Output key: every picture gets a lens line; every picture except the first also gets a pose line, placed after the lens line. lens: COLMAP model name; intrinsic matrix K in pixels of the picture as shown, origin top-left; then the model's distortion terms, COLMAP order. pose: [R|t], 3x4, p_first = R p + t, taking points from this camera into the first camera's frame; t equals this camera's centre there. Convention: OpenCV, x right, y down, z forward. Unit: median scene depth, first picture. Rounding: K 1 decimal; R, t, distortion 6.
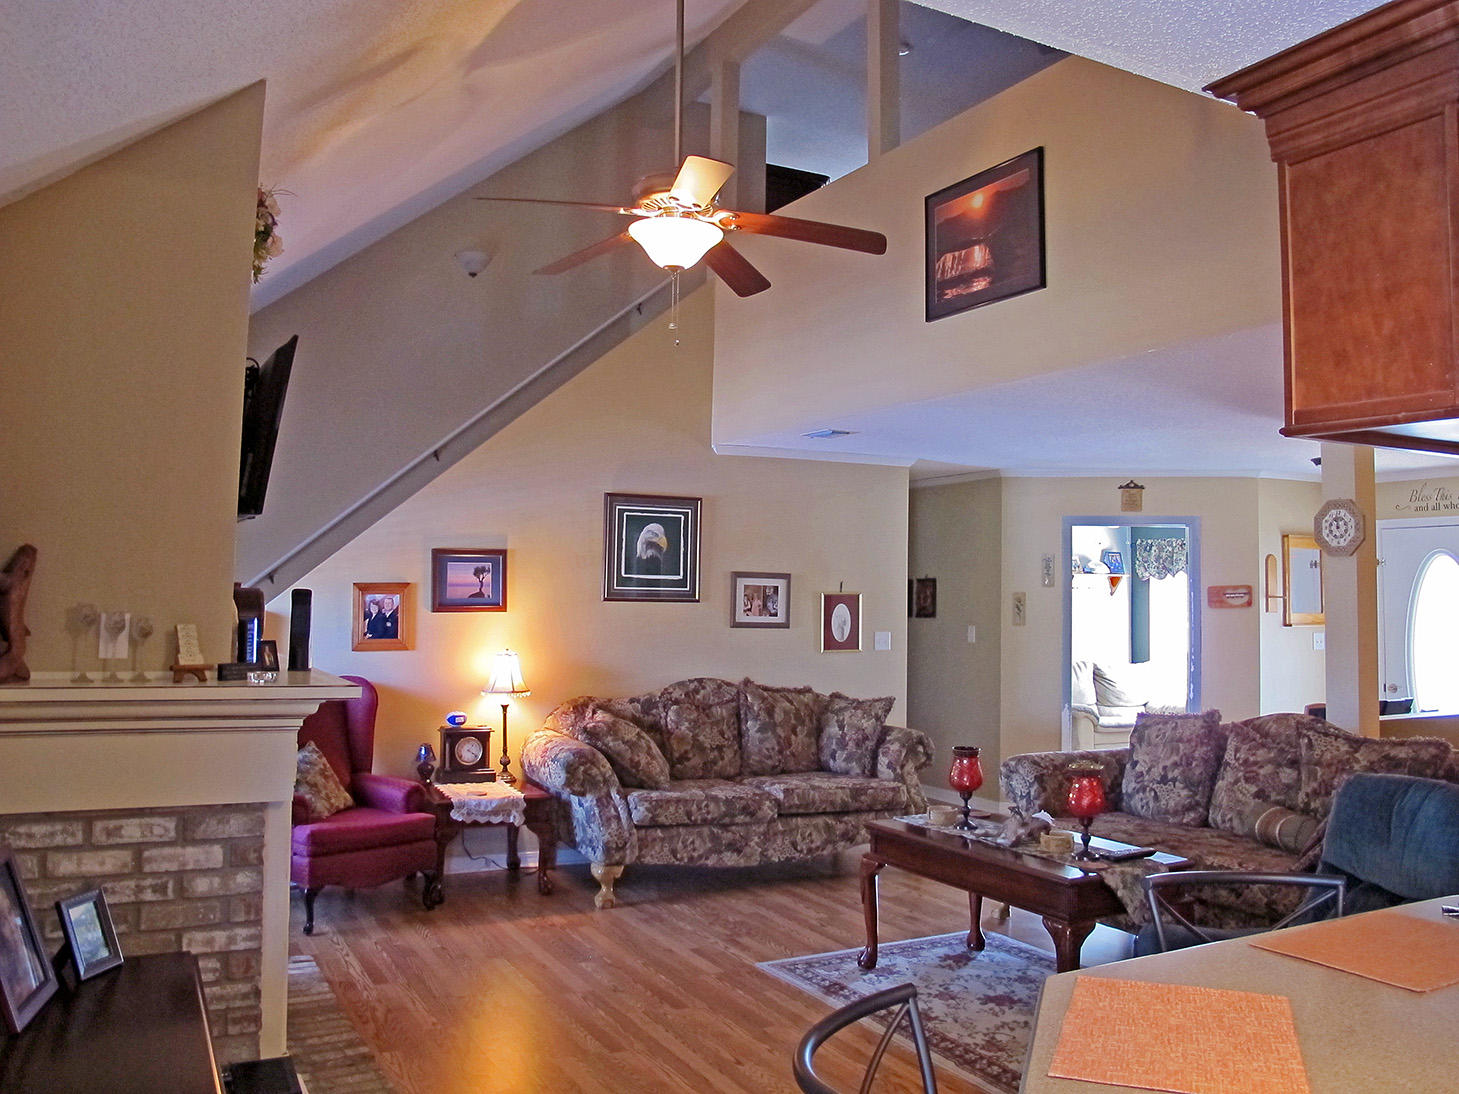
lens RADIAL K [[1223.1, 0, 730.7], [0, 1223.1, 542.2], [0, 0, 1]] dist [-0.147703, 0.106612]
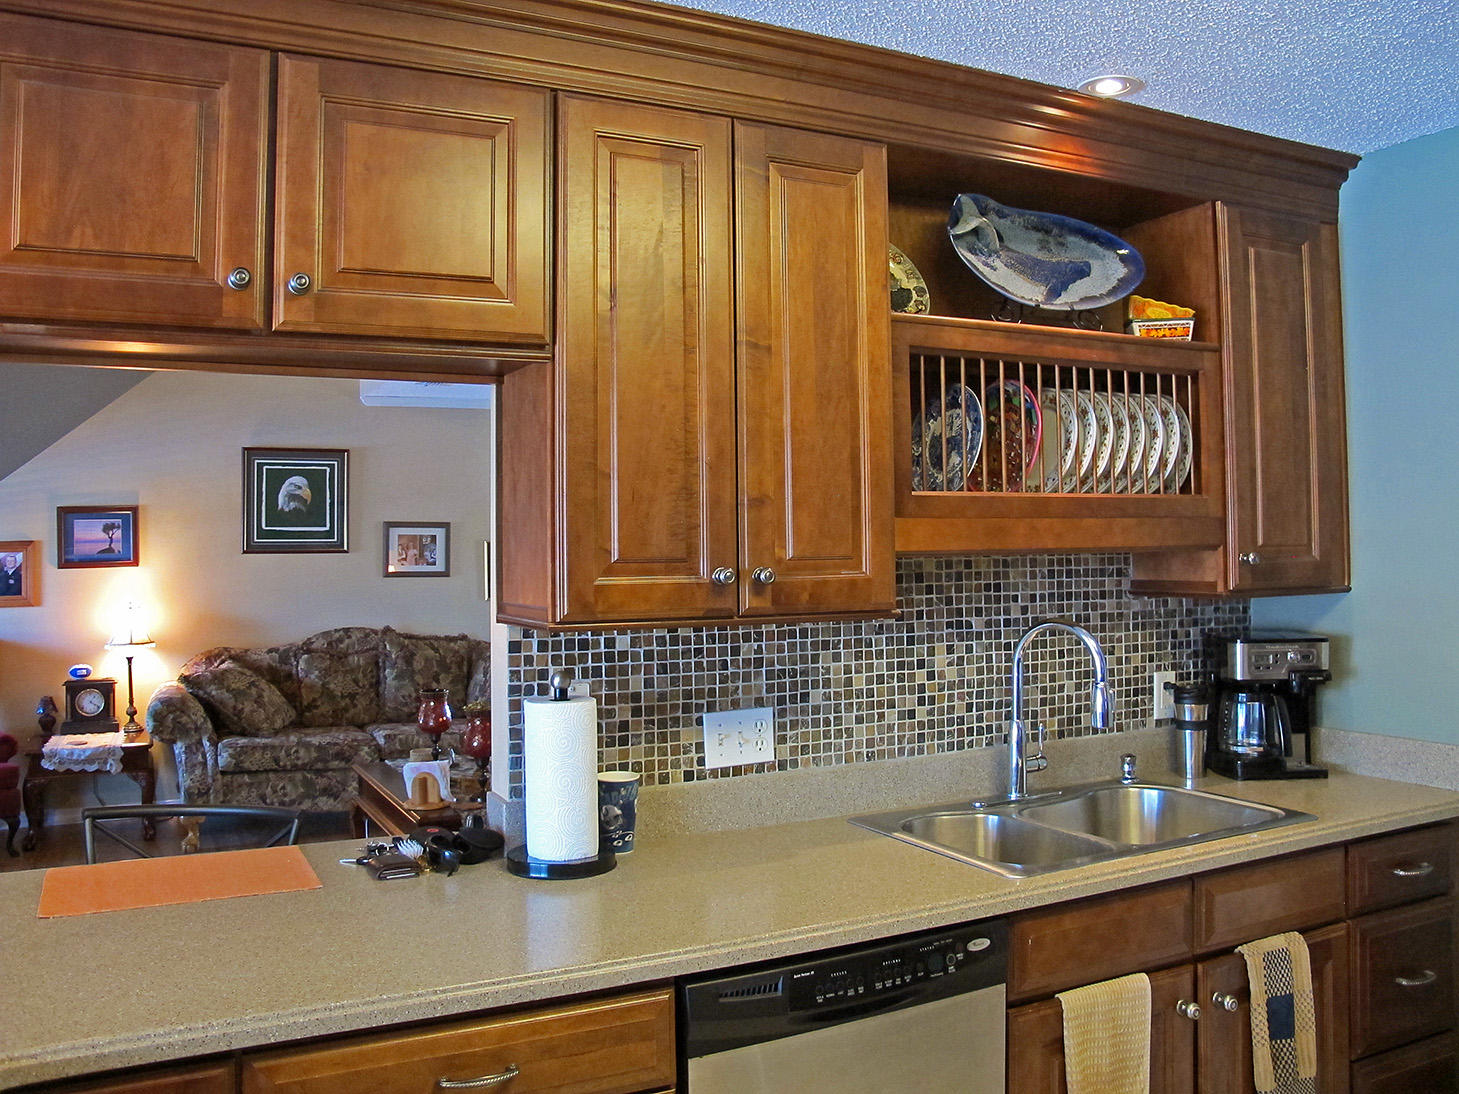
lens RADIAL K [[1223.1, 0, 729.6], [0, 1223.1, 535.3], [0, 0, 1]] dist [-0.147703, 0.106612]
pose [[0.999681, -0.025094, -0.002892, 0.316127], [0.025173, 0.999182, 0.031653, 0.011825], [0.002096, -0.031715, 0.999495, 0.003012]]
